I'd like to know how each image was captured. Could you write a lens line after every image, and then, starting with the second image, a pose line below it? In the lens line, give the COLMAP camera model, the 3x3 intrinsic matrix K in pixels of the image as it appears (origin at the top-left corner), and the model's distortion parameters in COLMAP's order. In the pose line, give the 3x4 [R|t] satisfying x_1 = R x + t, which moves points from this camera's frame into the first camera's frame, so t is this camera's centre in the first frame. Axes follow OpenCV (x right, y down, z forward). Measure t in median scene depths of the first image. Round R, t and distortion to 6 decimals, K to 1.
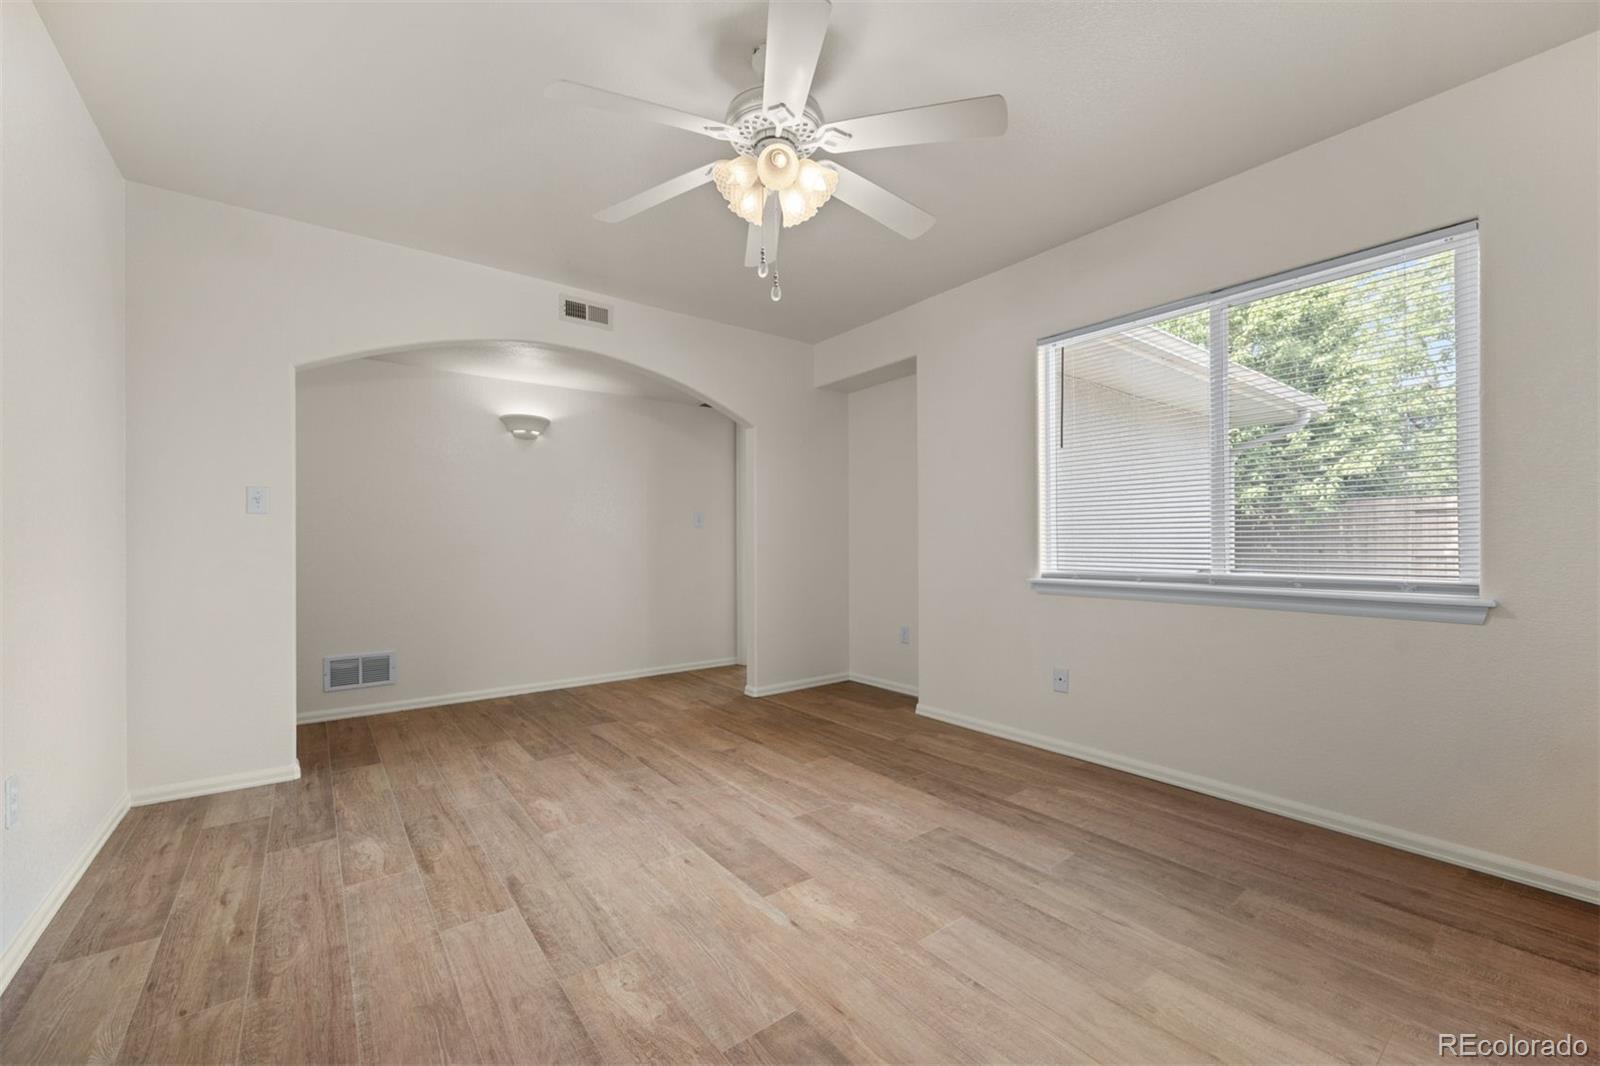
lens RADIAL K [[637.6, 0, 796.2], [0, 637.6, 539.5], [0, 0, 1]] dist [-0.005147, 0.000354]
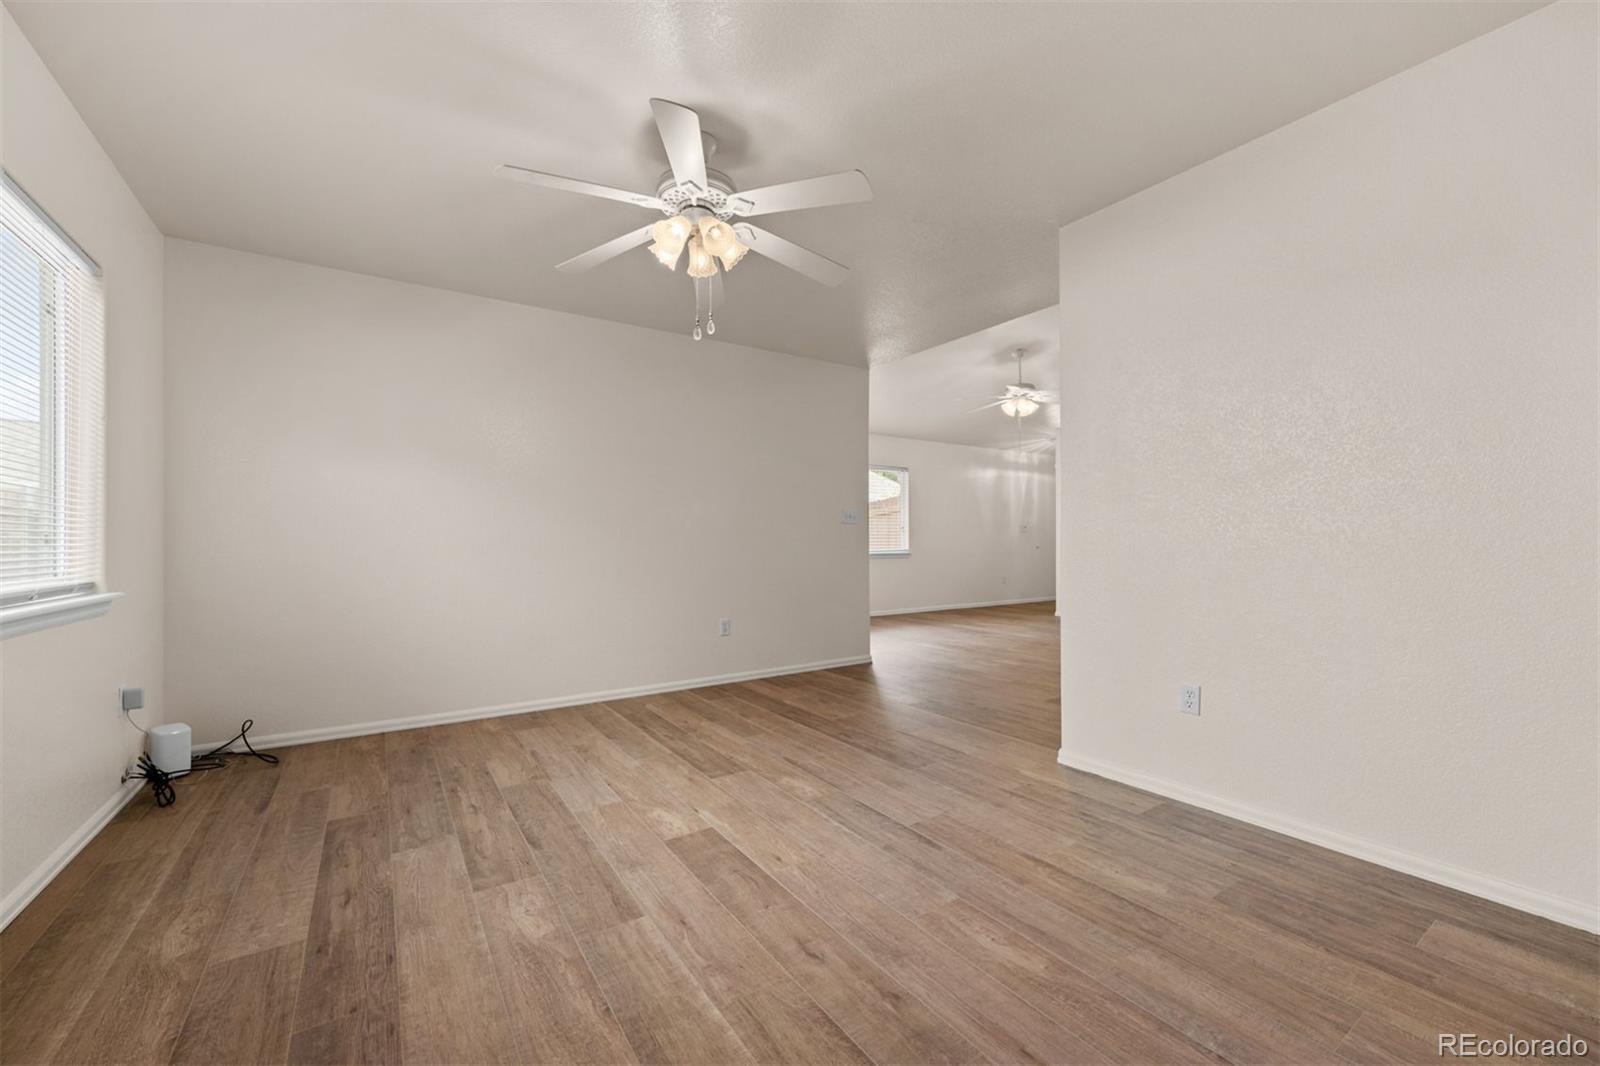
lens RADIAL K [[637.6, 0, 812.3], [0, 637.6, 531.7], [0, 0, 1]] dist [-0.005147, 0.000354]
pose [[-0.999109, 0.007501, 0.041537, -0.257355], [0.006654, 0.999768, -0.020484, 0.011355], [-0.041681, -0.020189, -0.998927, 1.912693]]
